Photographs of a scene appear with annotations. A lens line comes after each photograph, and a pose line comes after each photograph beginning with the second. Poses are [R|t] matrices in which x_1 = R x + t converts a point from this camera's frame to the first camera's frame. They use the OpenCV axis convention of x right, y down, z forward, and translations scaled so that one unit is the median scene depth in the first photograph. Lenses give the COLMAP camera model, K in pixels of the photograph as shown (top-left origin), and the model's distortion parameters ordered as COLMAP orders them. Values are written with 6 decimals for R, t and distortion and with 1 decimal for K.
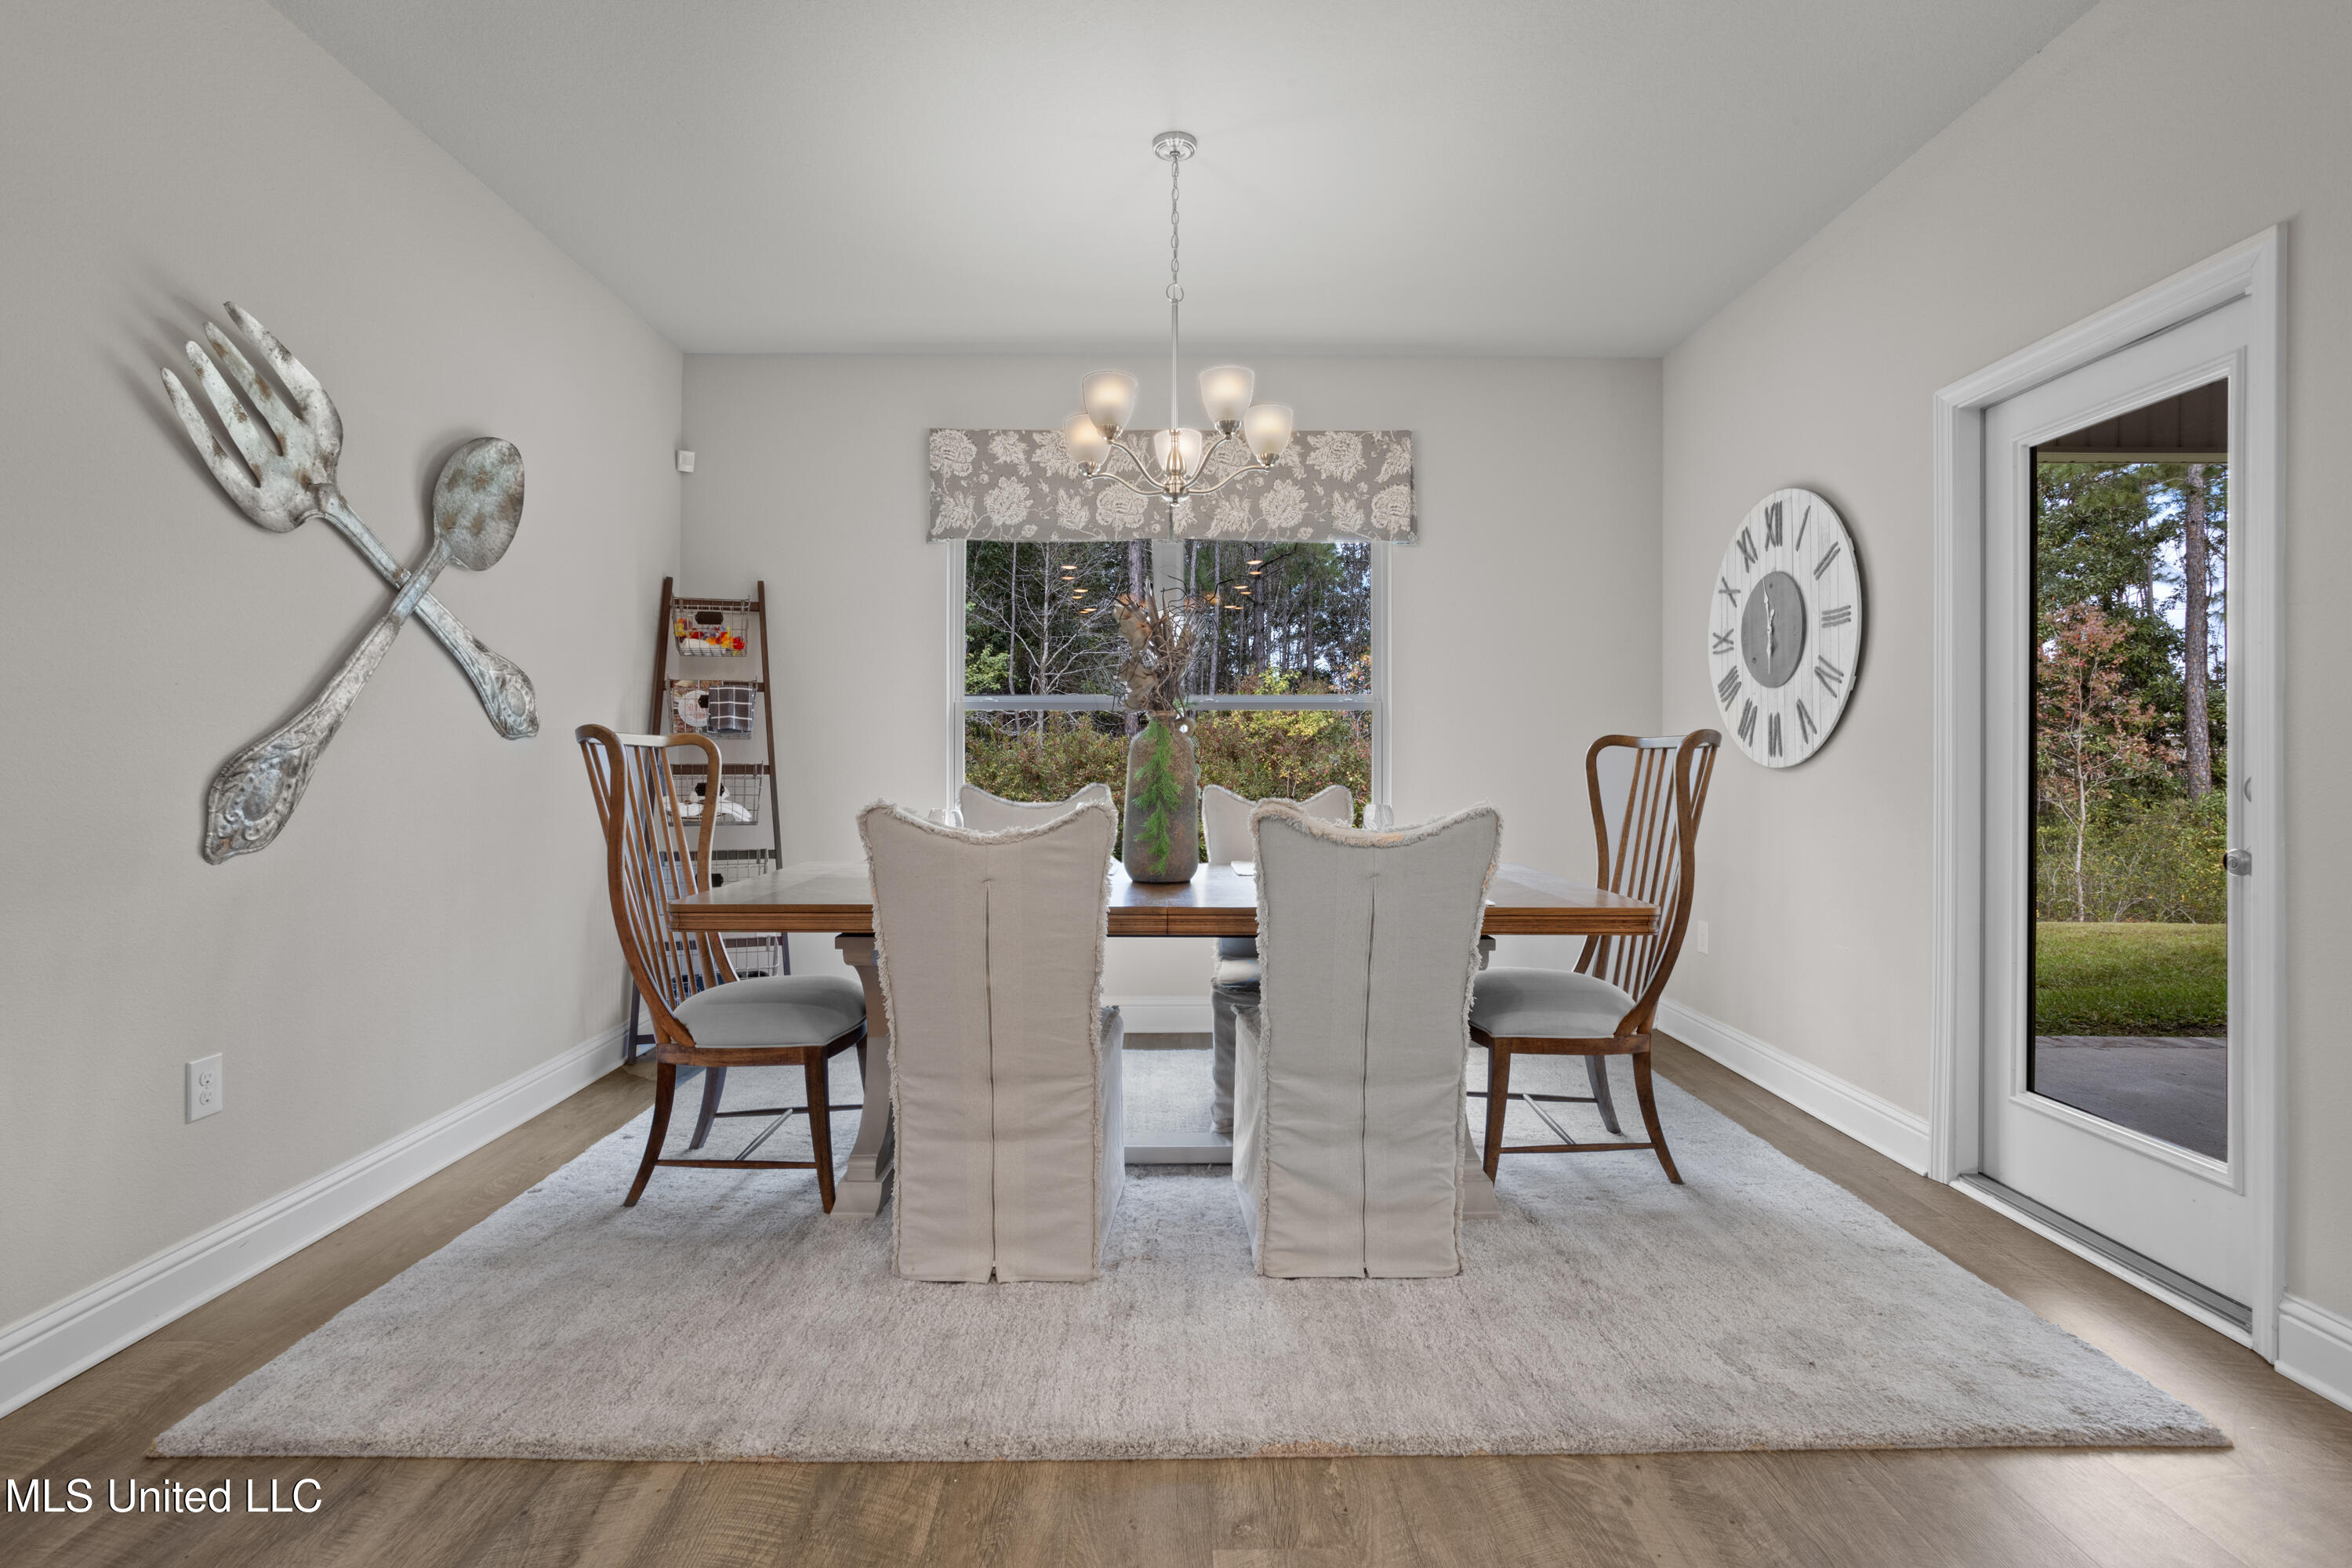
lens RADIAL K [[1135.6, 0, 1172.1], [0, 1135.6, 773.9], [0, 0, 1]] dist [-0.050793, 0.030781]
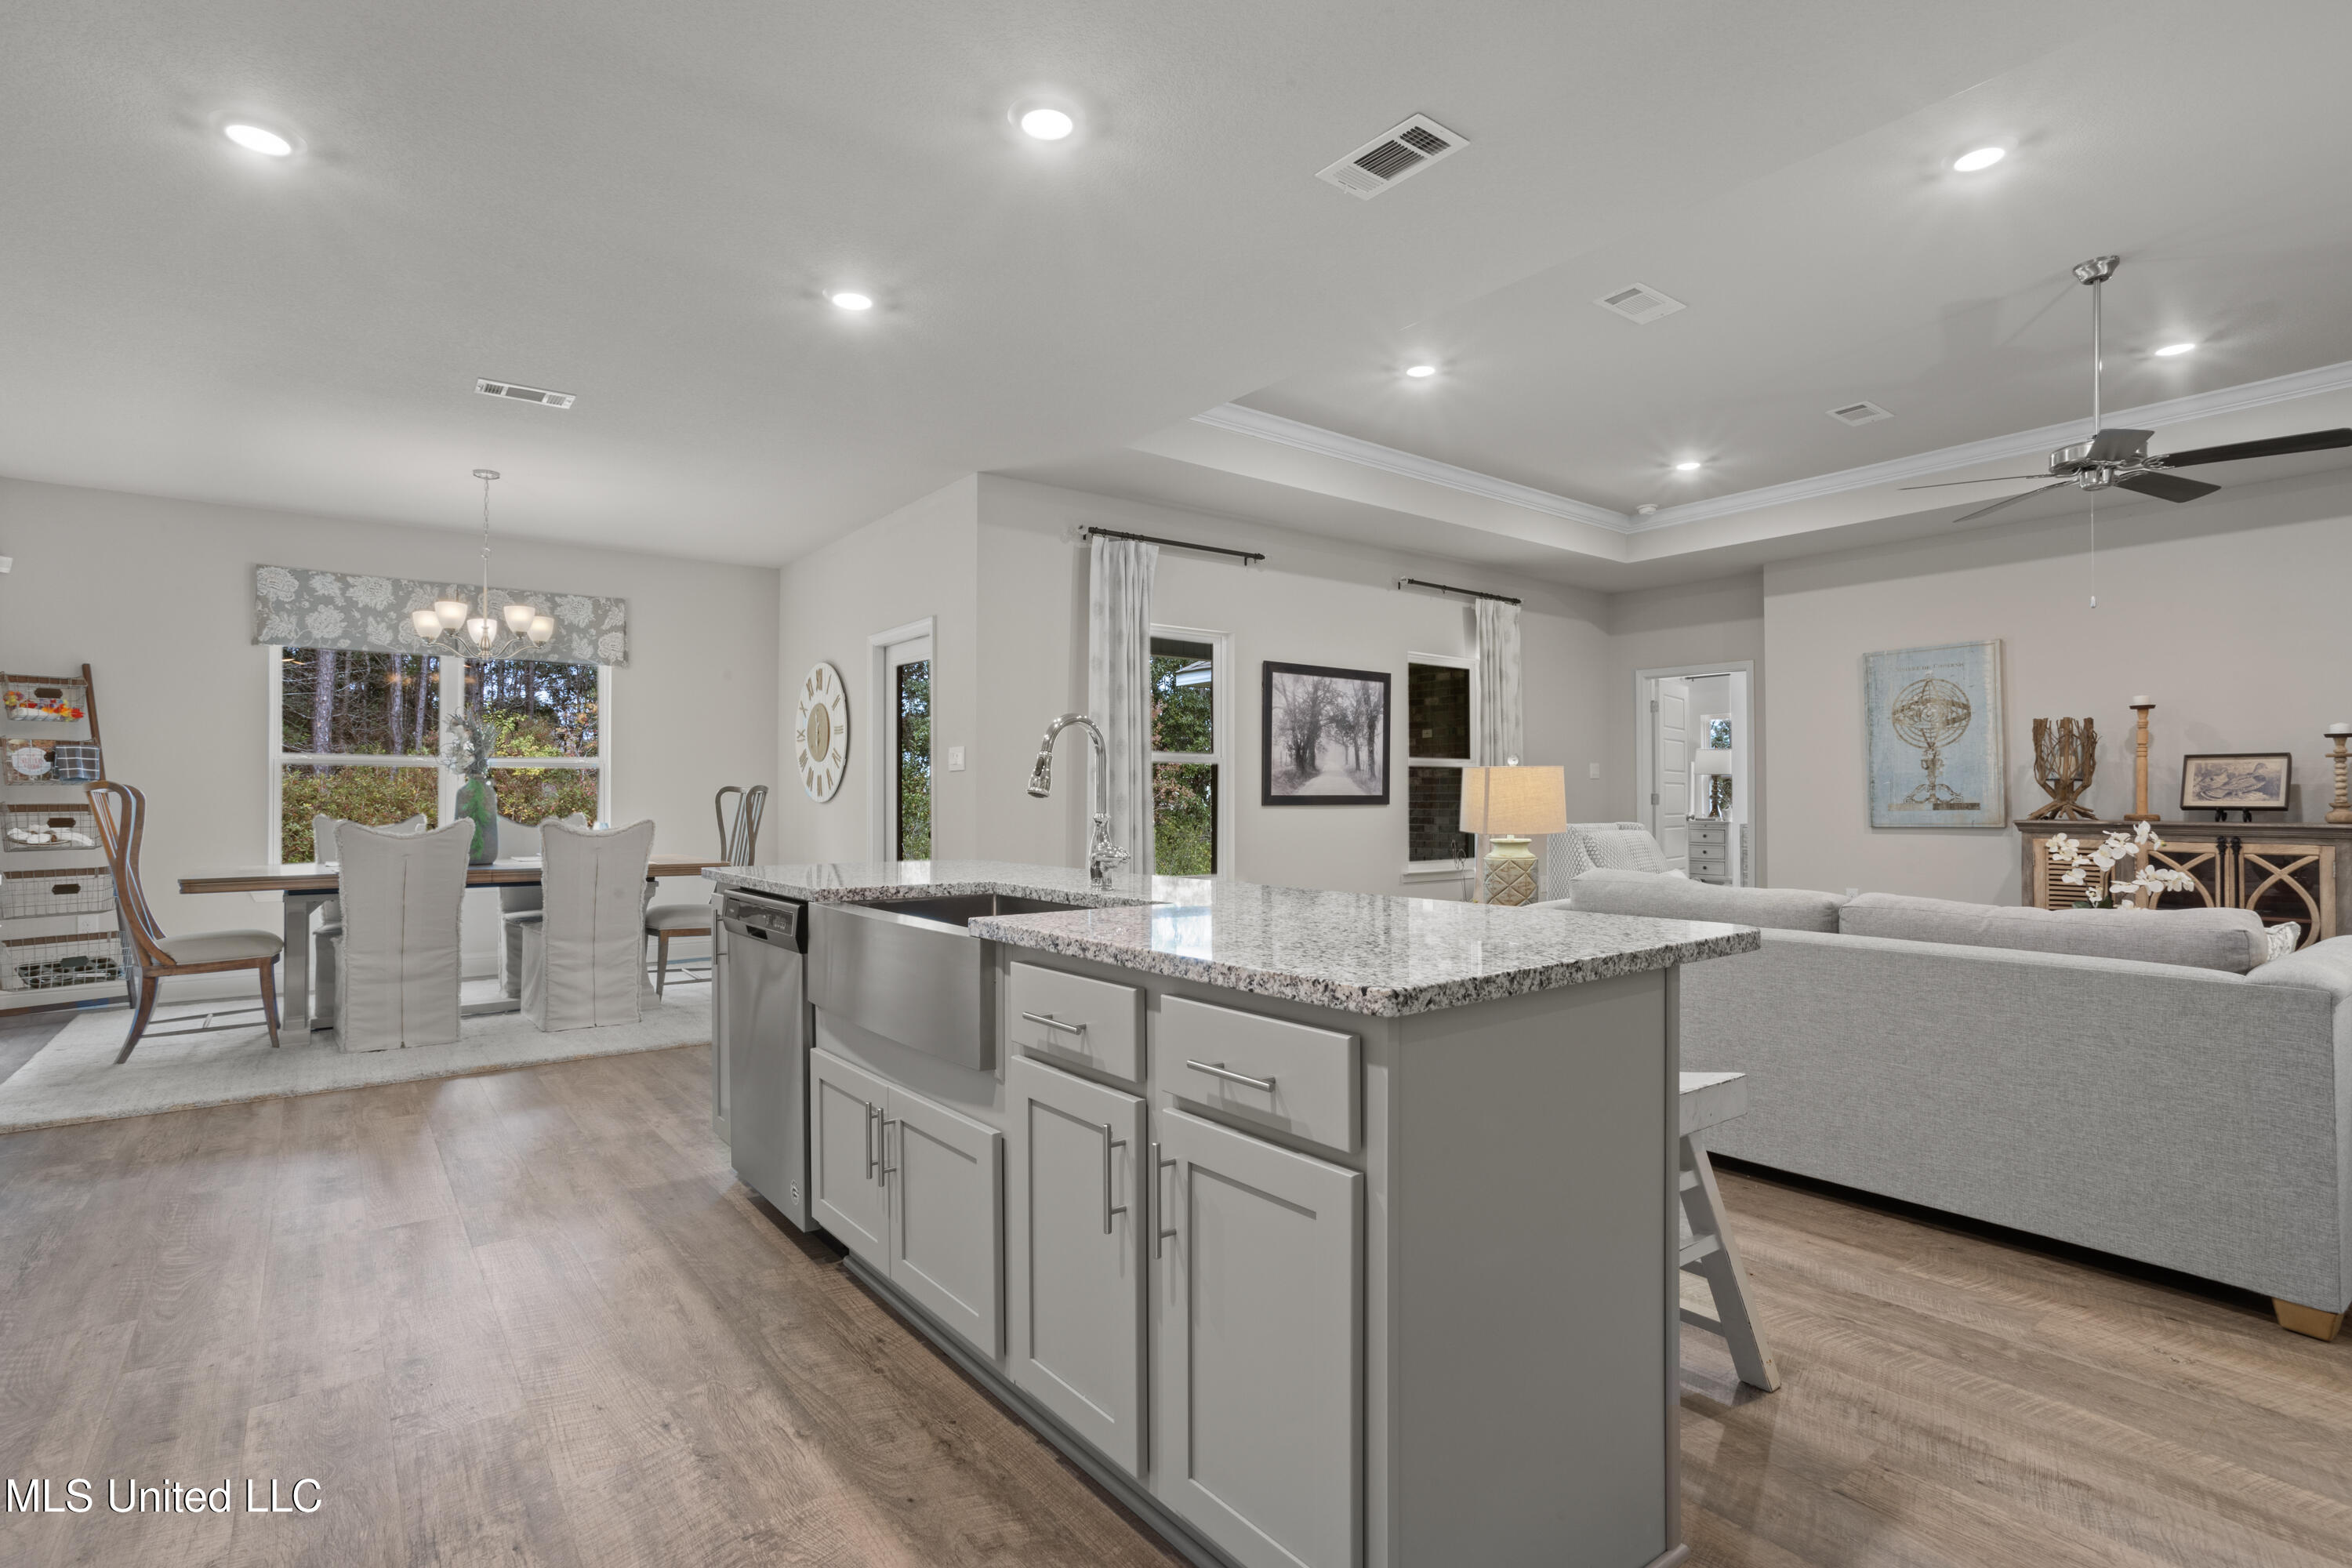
lens RADIAL K [[1135.6, 0, 1167.4], [0, 1135.6, 782.6], [0, 0, 1]] dist [-0.050793, 0.030781]
pose [[0.800701, 0.004413, 0.599048, -0.166600], [0.010251, 0.999726, -0.021067, 0.008191], [-0.598977, 0.023009, 0.800436, -0.965728]]
